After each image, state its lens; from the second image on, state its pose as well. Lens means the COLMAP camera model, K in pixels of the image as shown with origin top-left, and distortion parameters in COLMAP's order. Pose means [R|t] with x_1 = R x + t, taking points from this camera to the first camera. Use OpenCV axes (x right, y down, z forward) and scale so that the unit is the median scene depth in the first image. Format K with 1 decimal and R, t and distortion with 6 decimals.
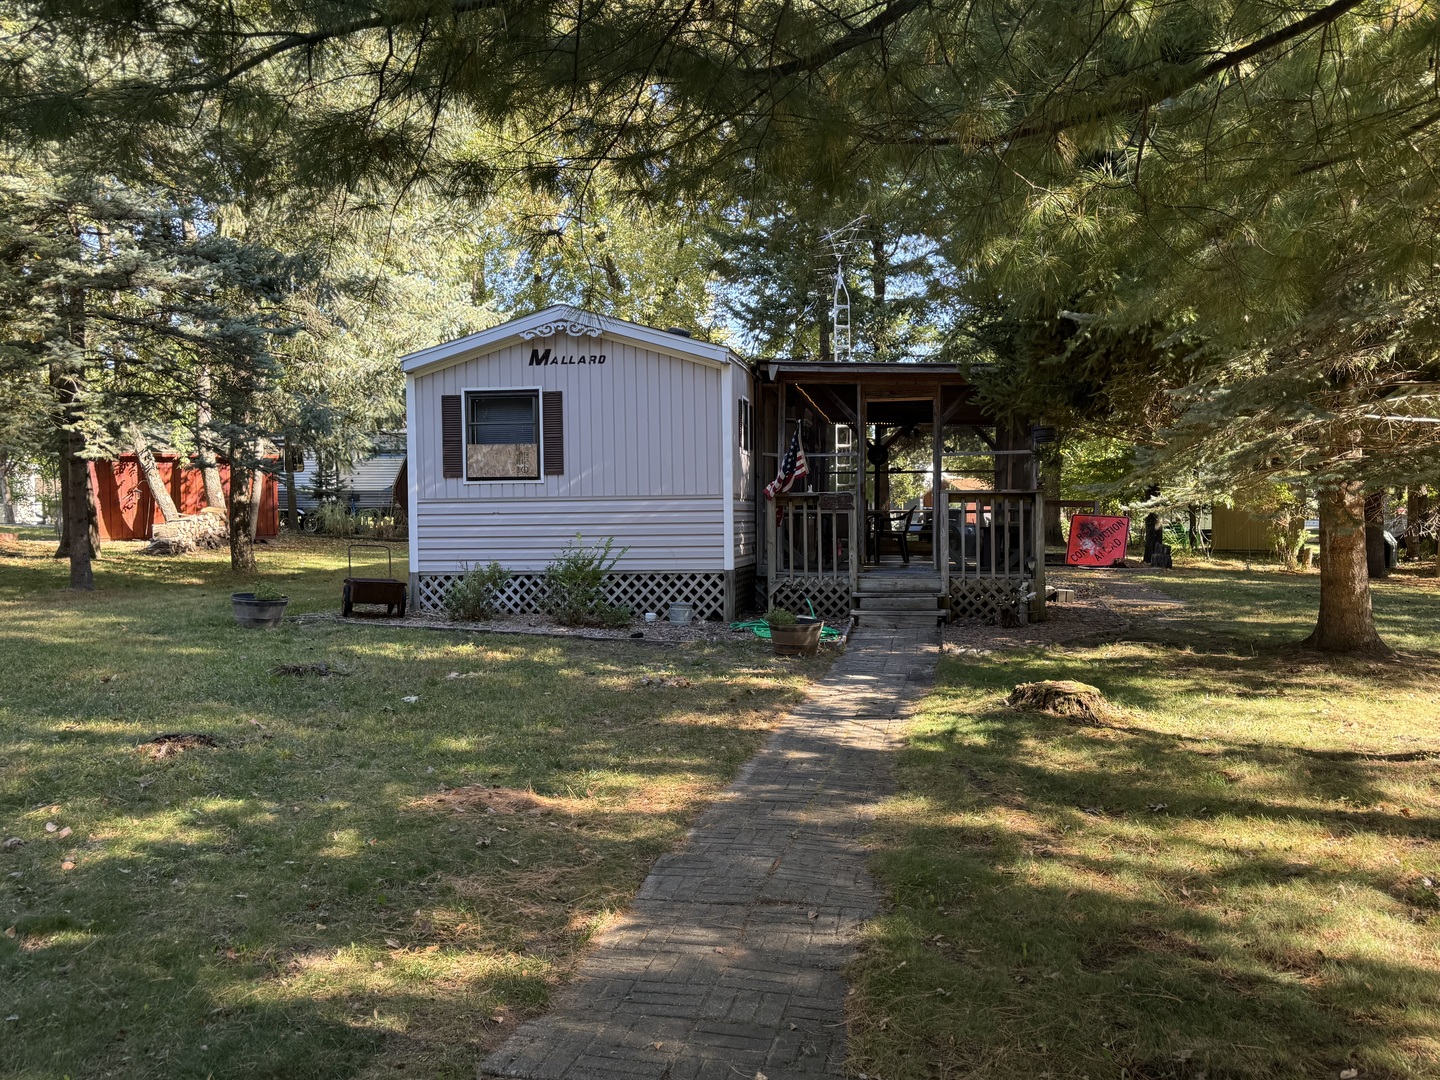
lens RADIAL K [[1159.7, 0, 720.0], [0, 1159.7, 540.0], [0, 0, 1]] dist [0.086668, 0.000682]
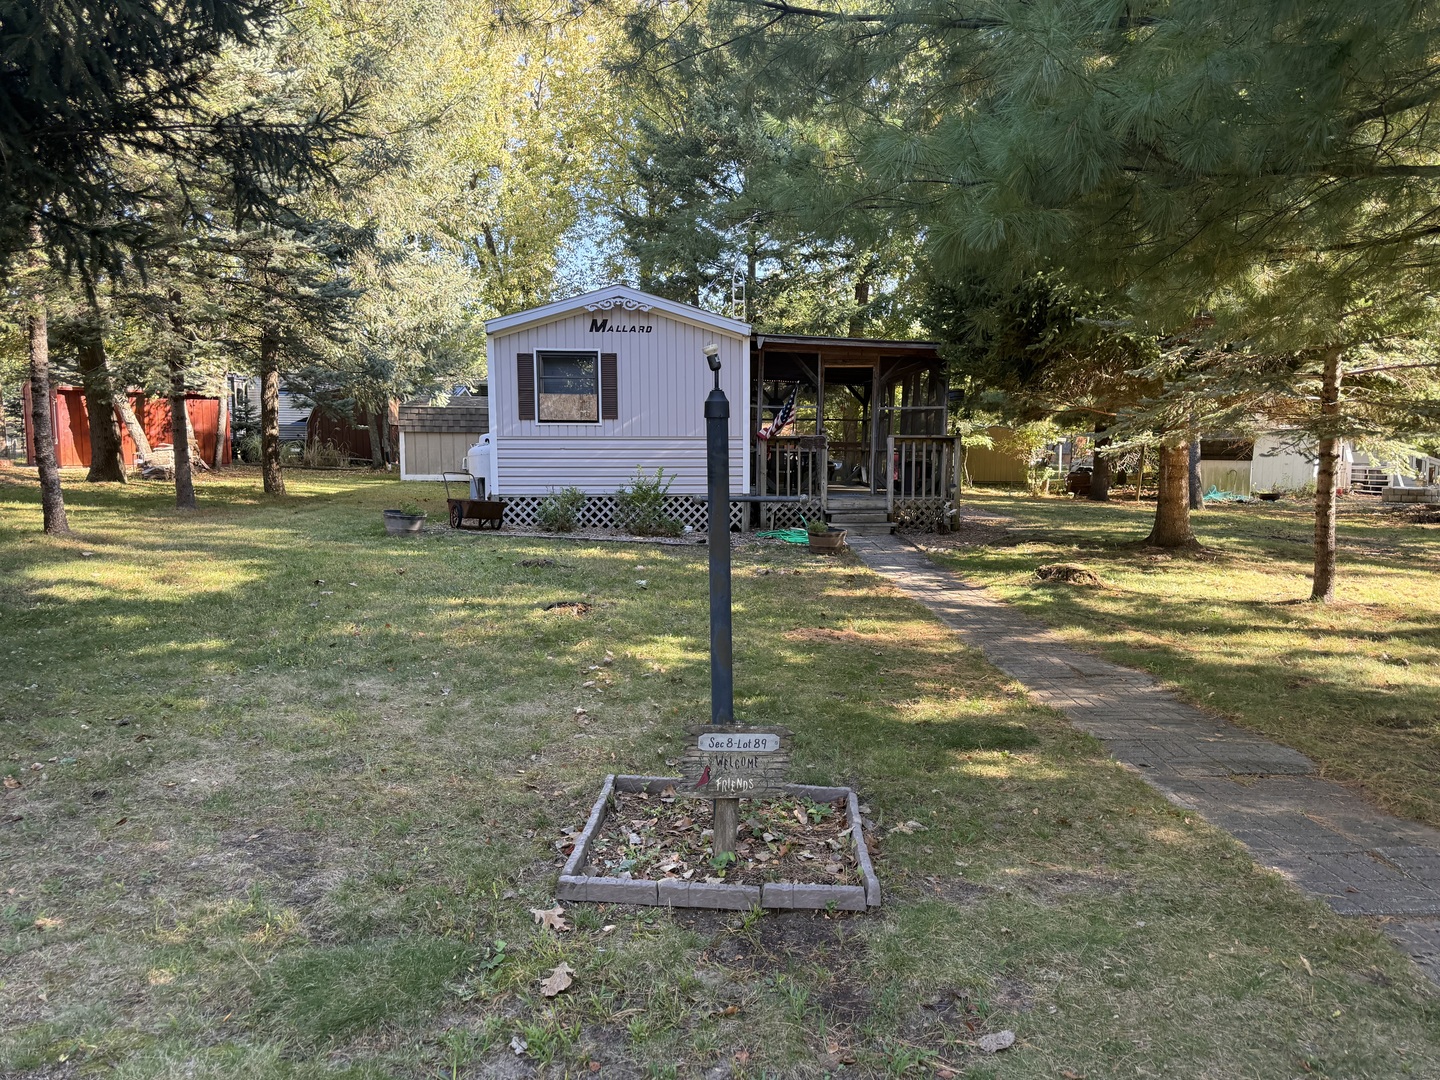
lens RADIAL K [[999.0, 0, 720.0], [0, 999.0, 540.0], [0, 0, 1]] dist [0.065049, -0.002152]
pose [[0.973951, -0.009059, 0.226578, -0.275912], [-0.006078, 0.997800, 0.066023, 0.003468], [-0.226678, -0.065680, 0.971753, -0.108406]]
